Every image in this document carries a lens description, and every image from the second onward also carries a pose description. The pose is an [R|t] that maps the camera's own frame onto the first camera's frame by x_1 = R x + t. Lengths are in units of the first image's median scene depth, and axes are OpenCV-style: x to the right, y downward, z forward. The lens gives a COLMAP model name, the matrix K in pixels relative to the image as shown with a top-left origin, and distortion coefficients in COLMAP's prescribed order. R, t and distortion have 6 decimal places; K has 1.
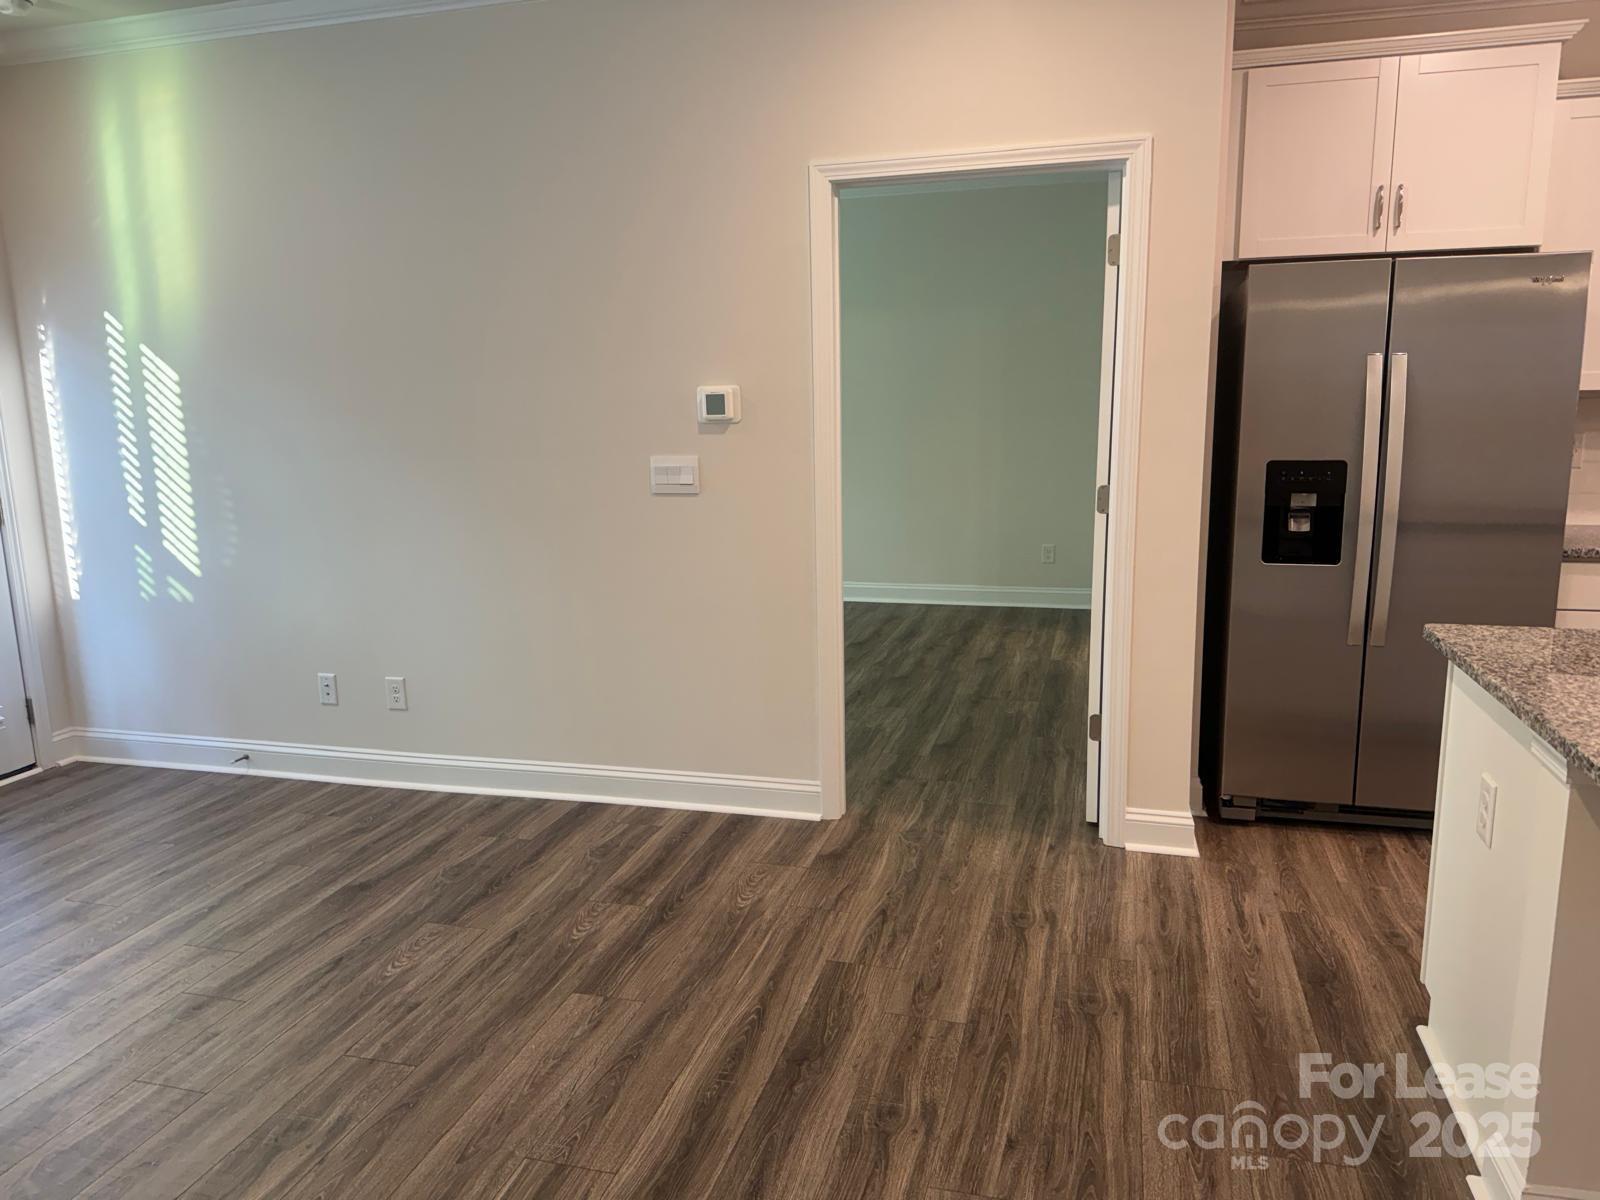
lens RADIAL K [[1093.1, 0, 800.0], [0, 1093.1, 600.0], [0, 0, 1]] dist [-0.002340, -0.002716]
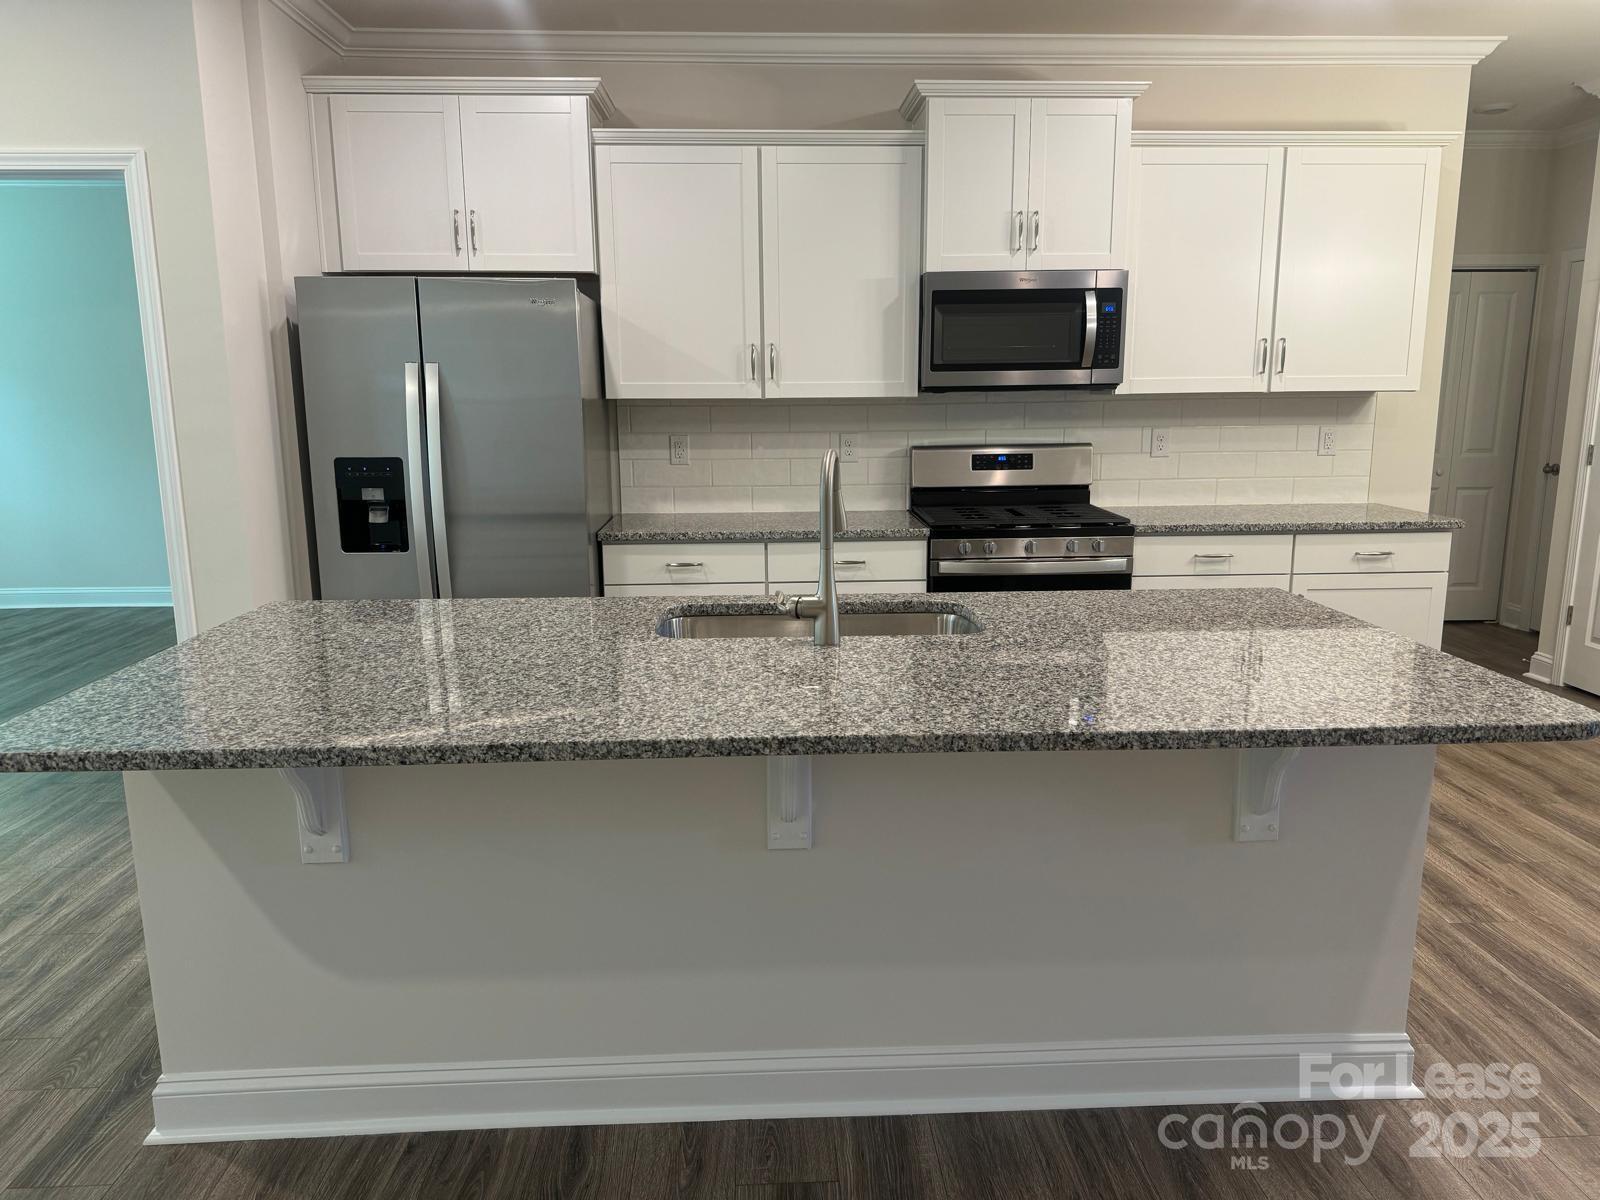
lens RADIAL K [[1100.2, 0, 800.0], [0, 1100.2, 600.0], [0, 0, 1]] dist [0.094091, -0.121572]
pose [[0.949264, -0.040218, 0.311898, 0.515112], [0.041997, 0.999117, 0.001012, 0.031128], [-0.311663, 0.012138, 0.950115, -0.192364]]
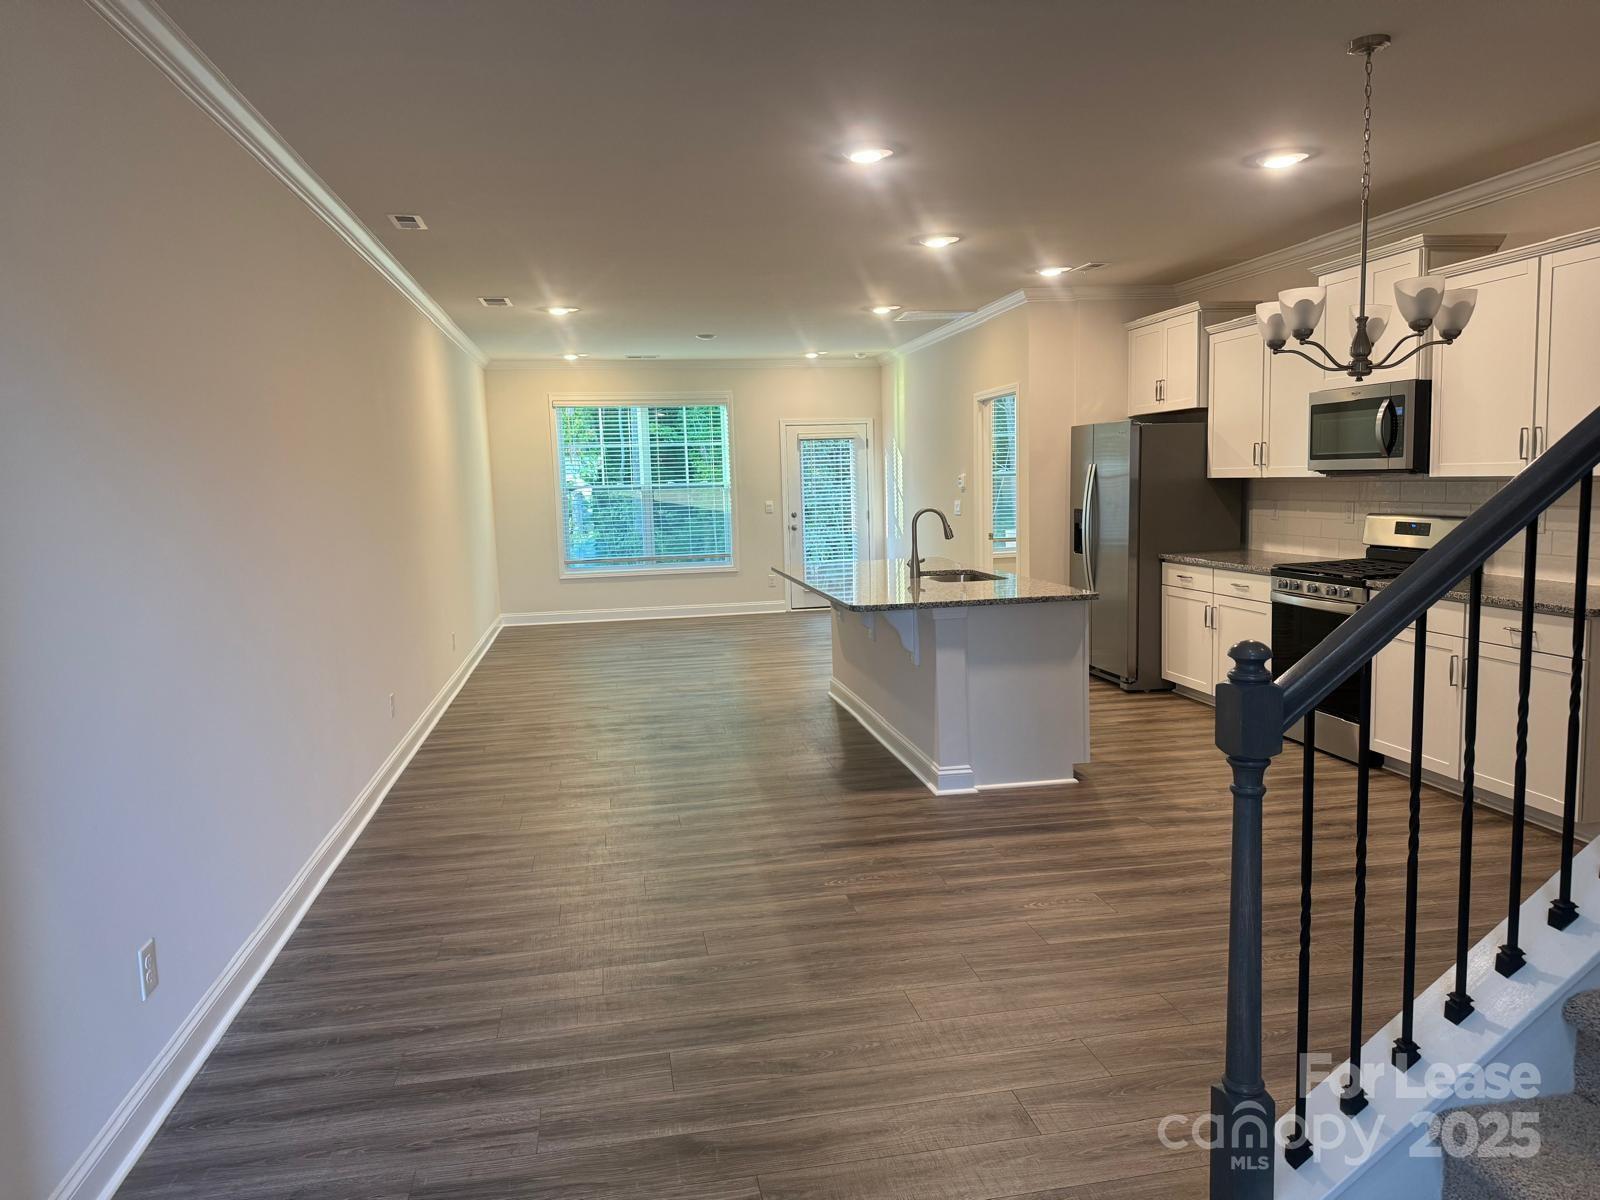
lens RADIAL K [[1100.2, 0, 800.0], [0, 1100.2, 600.0], [0, 0, 1]] dist [0.094091, -0.121572]
pose [[0.432635, 0.110133, -0.894817, 2.280920], [-0.149941, 0.987478, 0.049043, 0.034385], [0.889013, 0.112952, 0.443731, -0.530923]]
